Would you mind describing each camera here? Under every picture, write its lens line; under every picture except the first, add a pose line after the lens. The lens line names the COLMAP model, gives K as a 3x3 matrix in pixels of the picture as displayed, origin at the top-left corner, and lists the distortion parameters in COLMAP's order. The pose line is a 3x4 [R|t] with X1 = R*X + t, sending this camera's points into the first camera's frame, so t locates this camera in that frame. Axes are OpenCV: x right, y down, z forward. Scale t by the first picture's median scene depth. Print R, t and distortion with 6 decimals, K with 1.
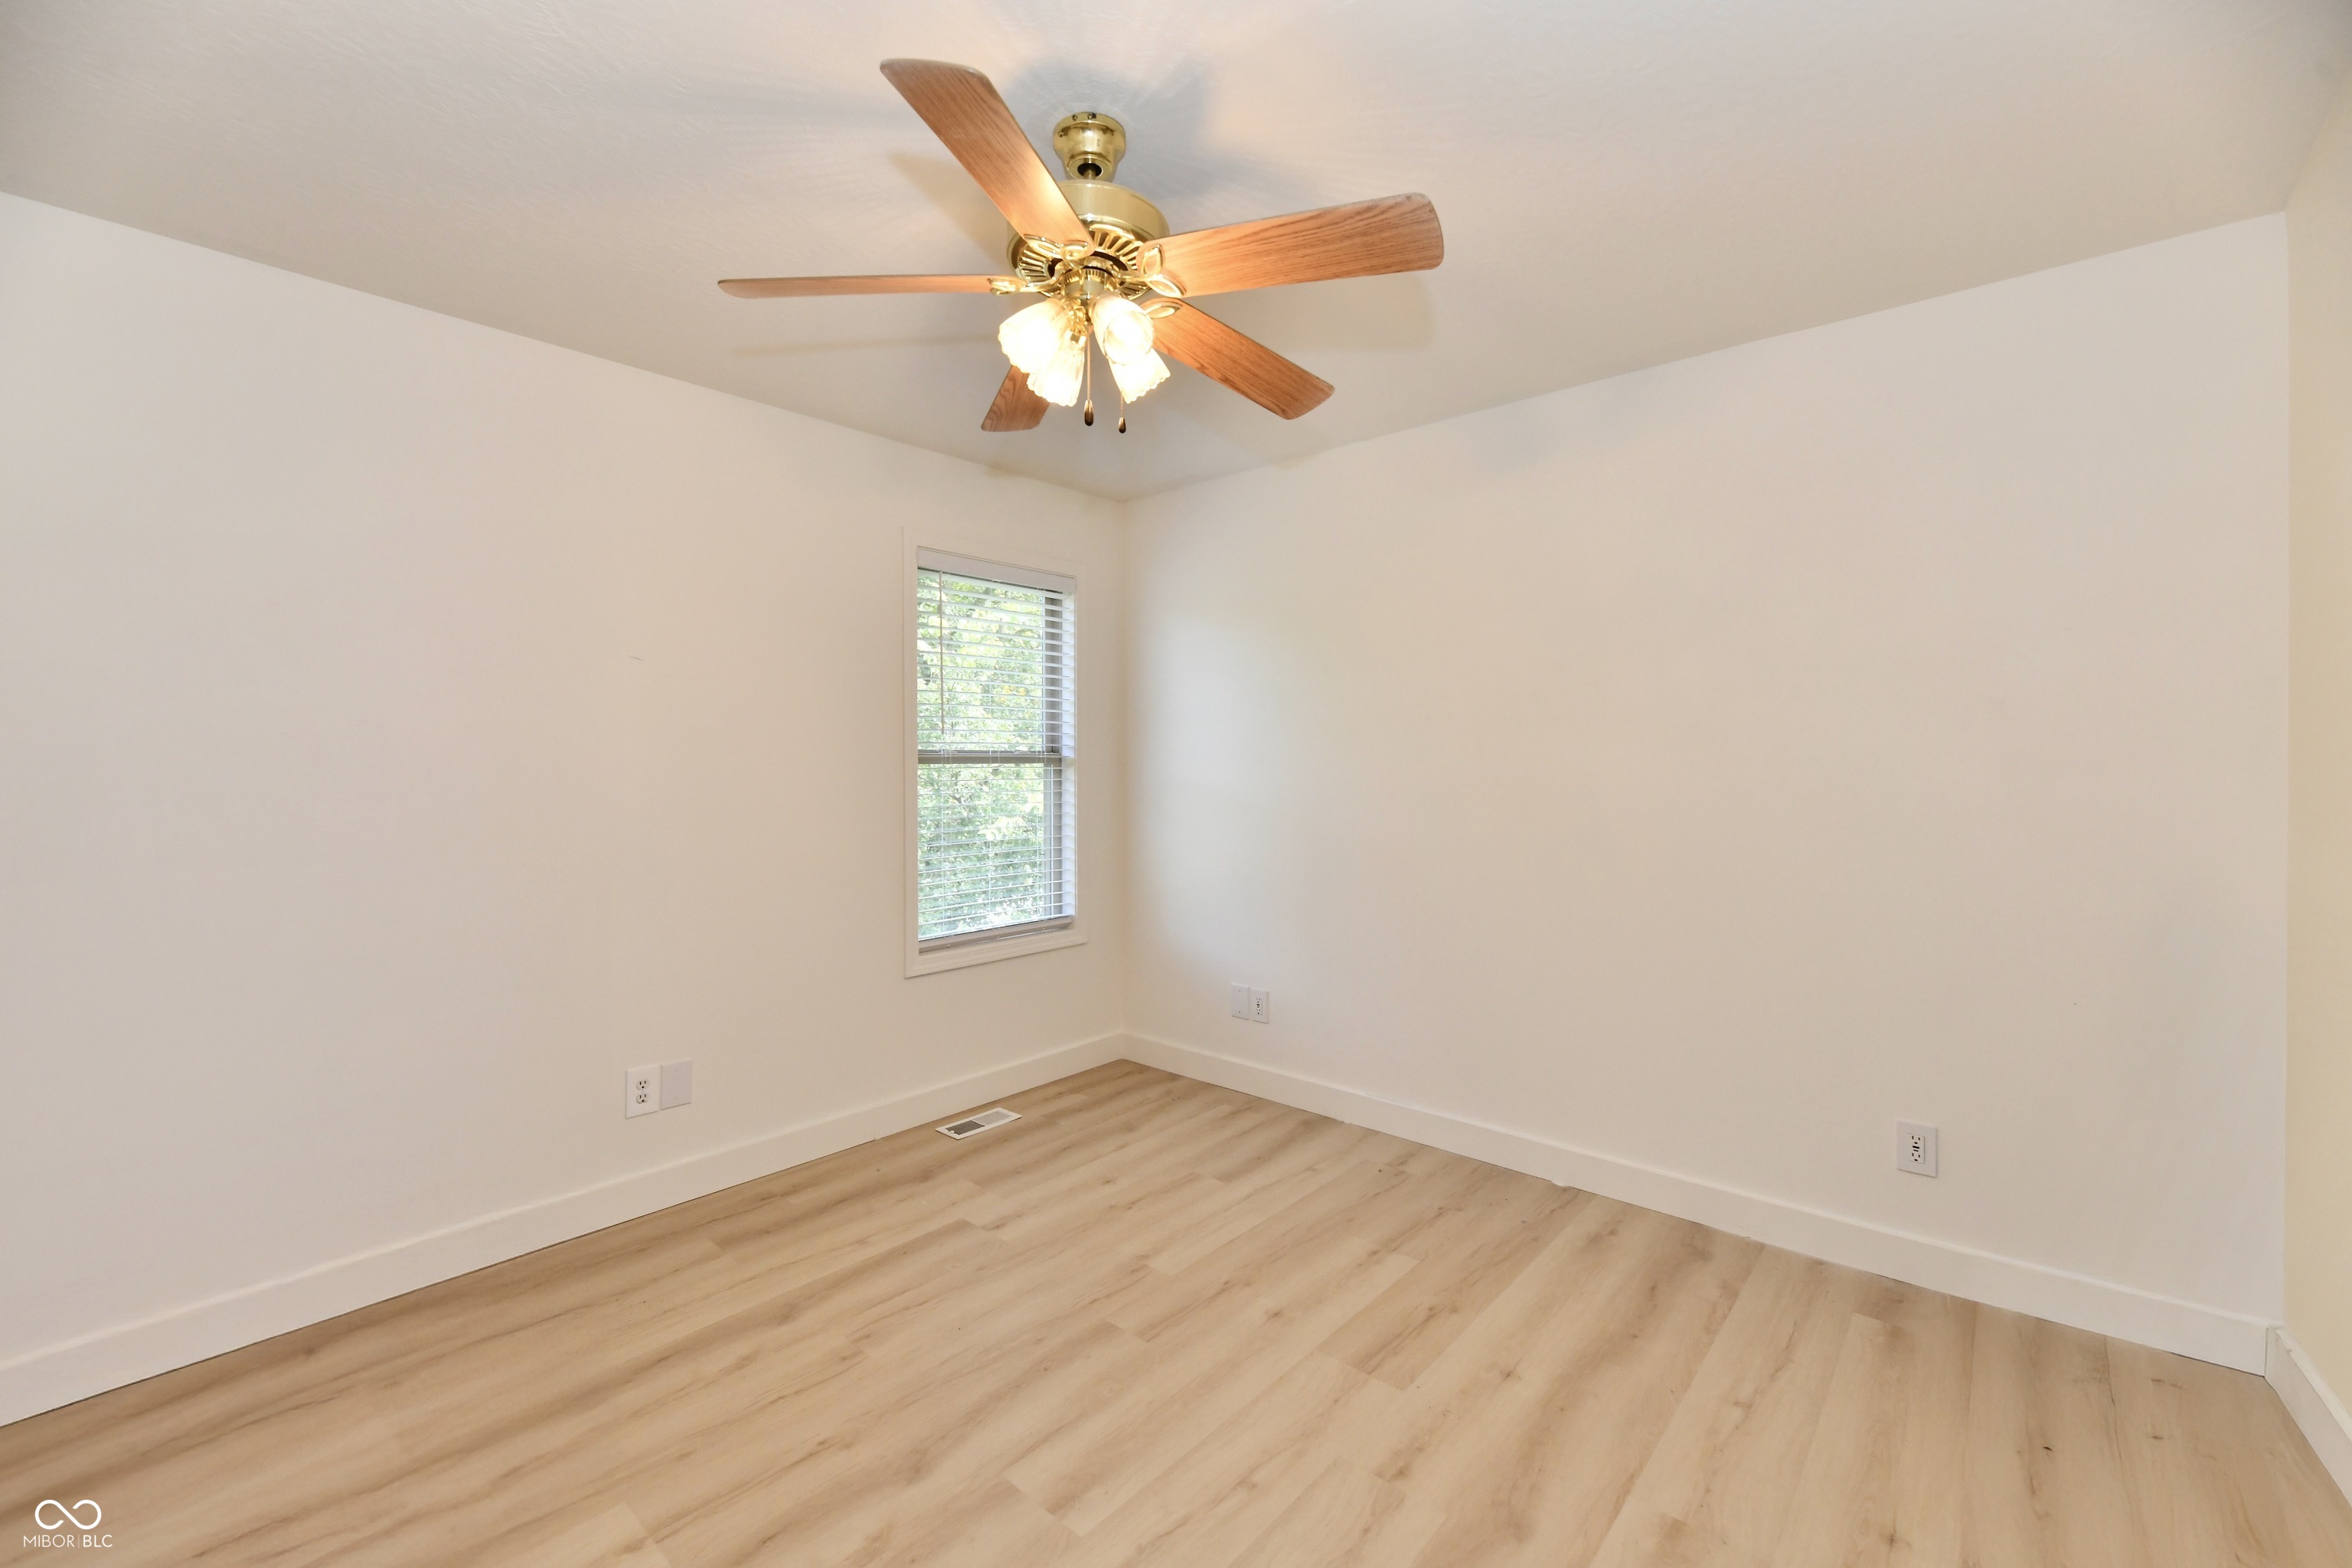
lens RADIAL K [[962.9, 0, 1178.8], [0, 962.9, 765.2], [0, 0, 1]] dist [-0.004352, -0.001093]
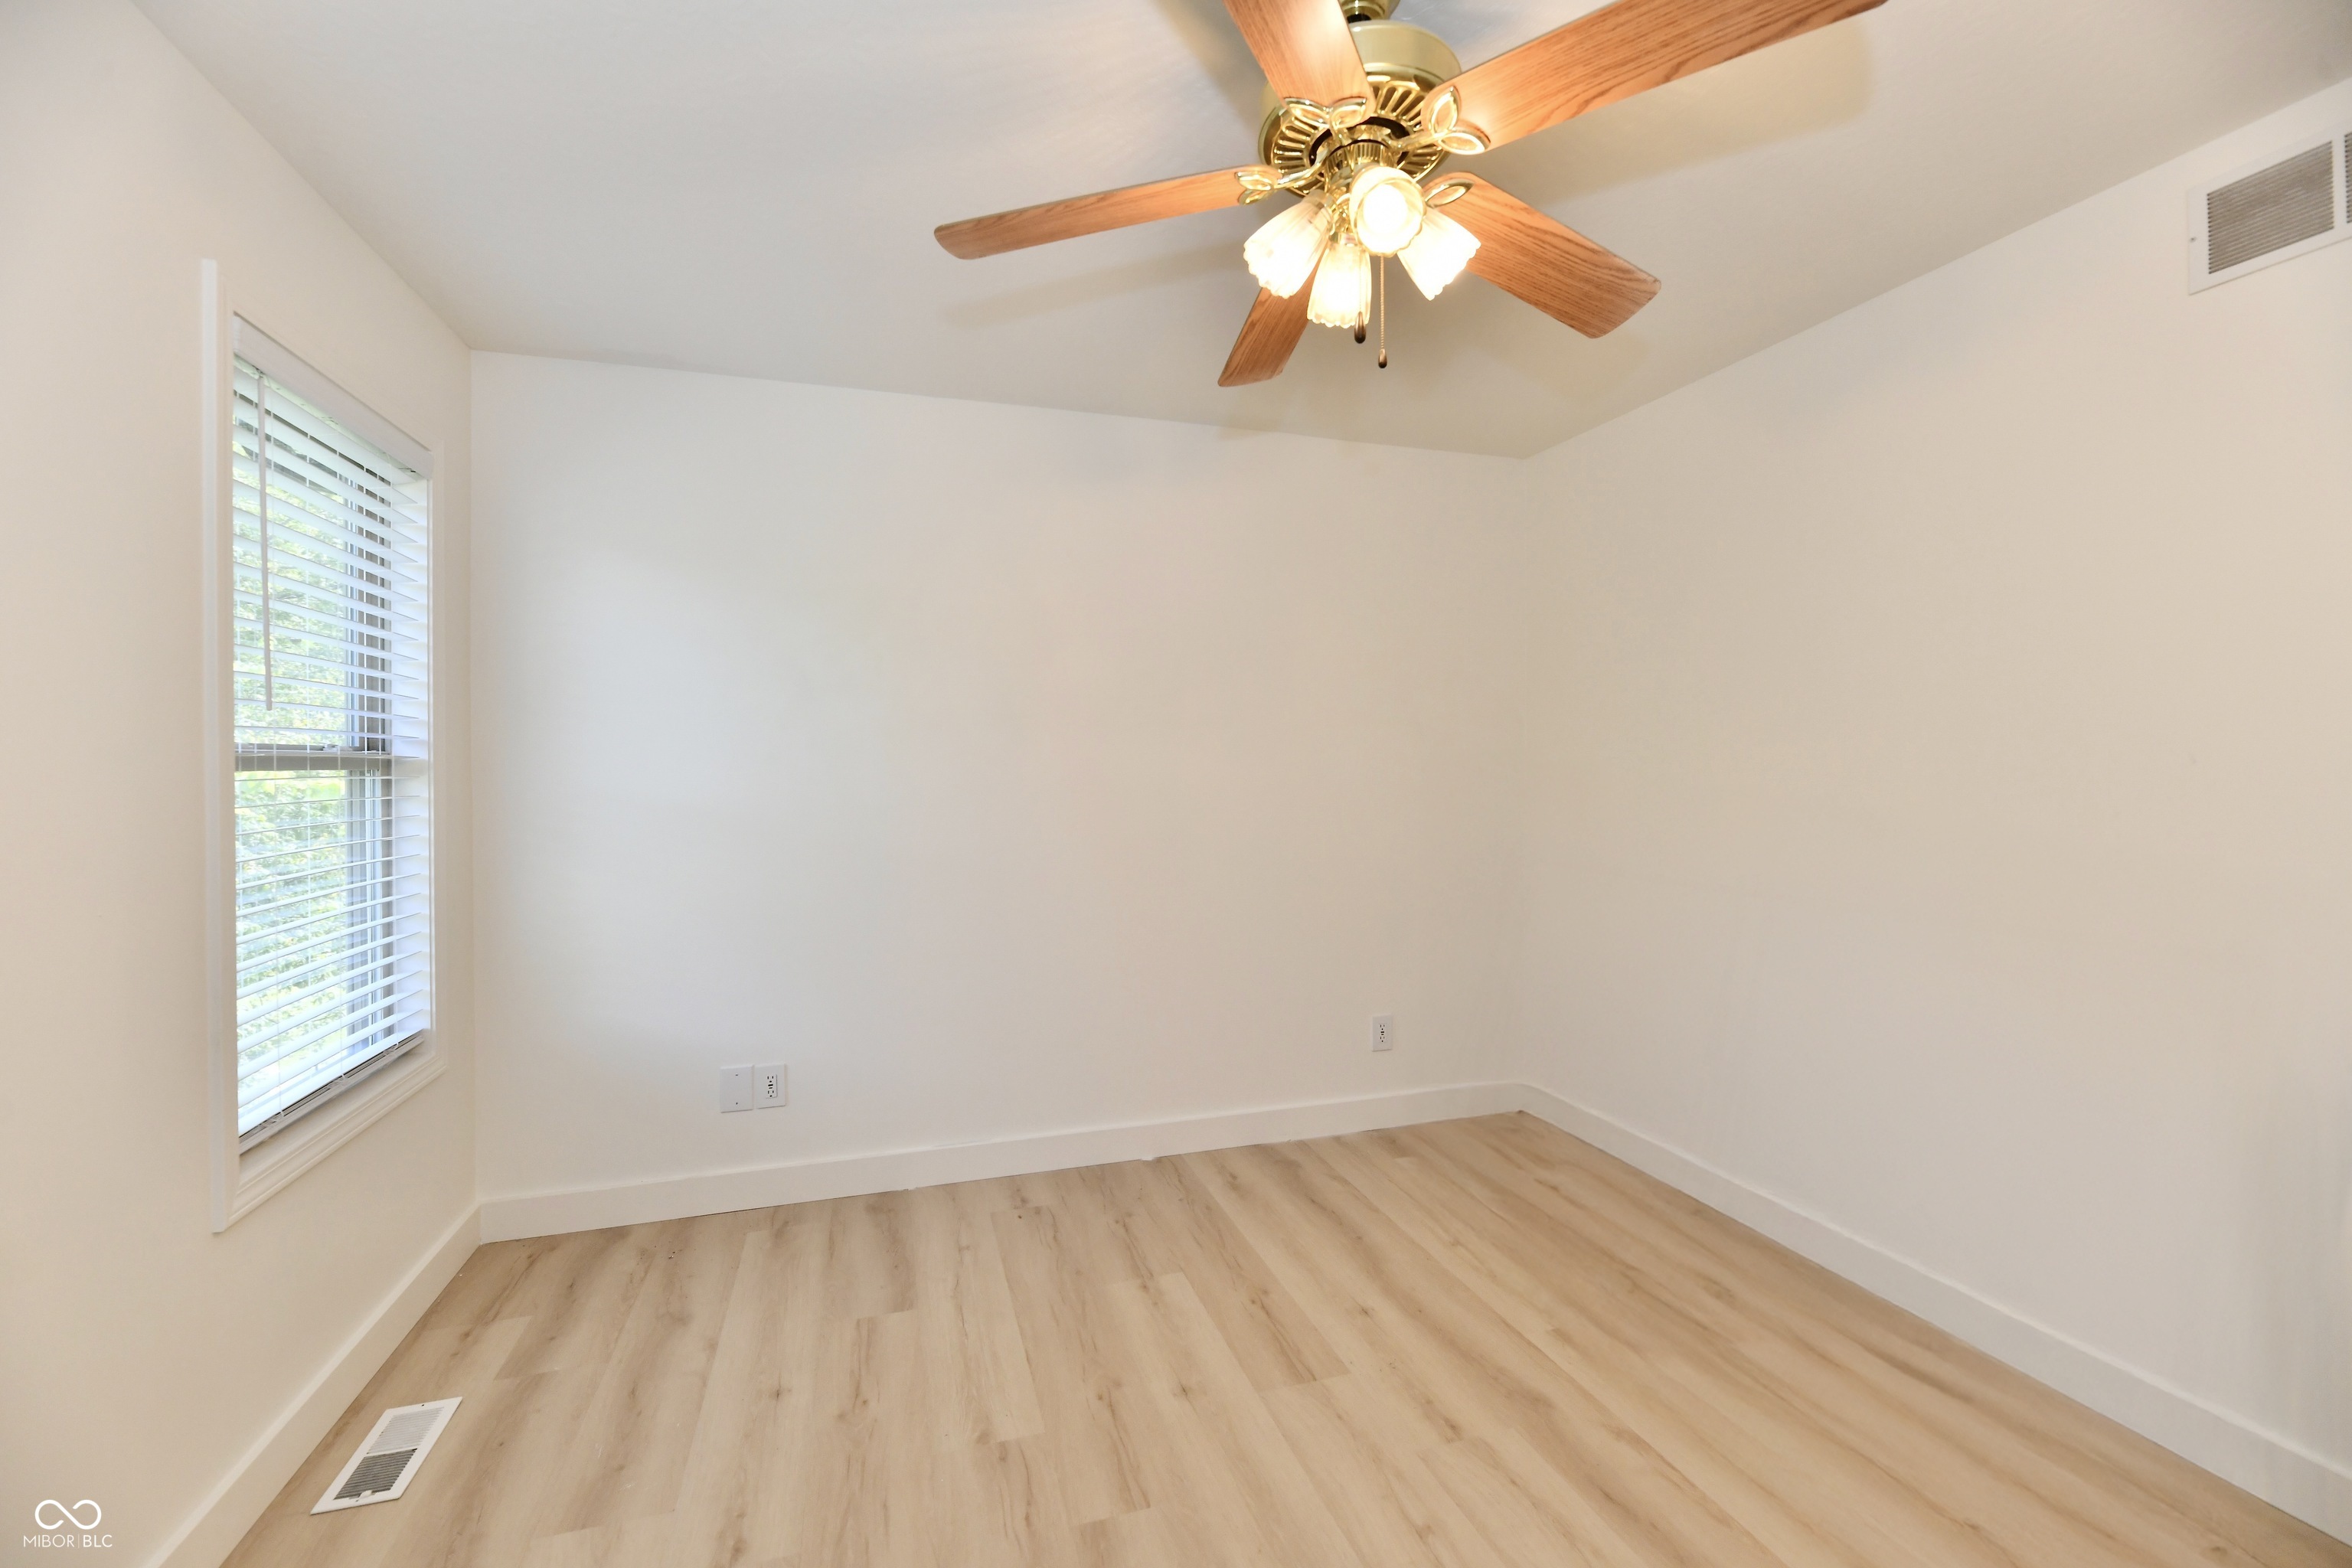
lens RADIAL K [[962.9, 0, 1174.4], [0, 962.9, 785.7], [0, 0, 1]] dist [-0.004352, -0.001093]
pose [[0.524228, -0.023907, 0.851243, -0.470218], [0.008682, 0.999704, 0.022730, -0.001147], [-0.851534, -0.004525, 0.524280, 0.405022]]
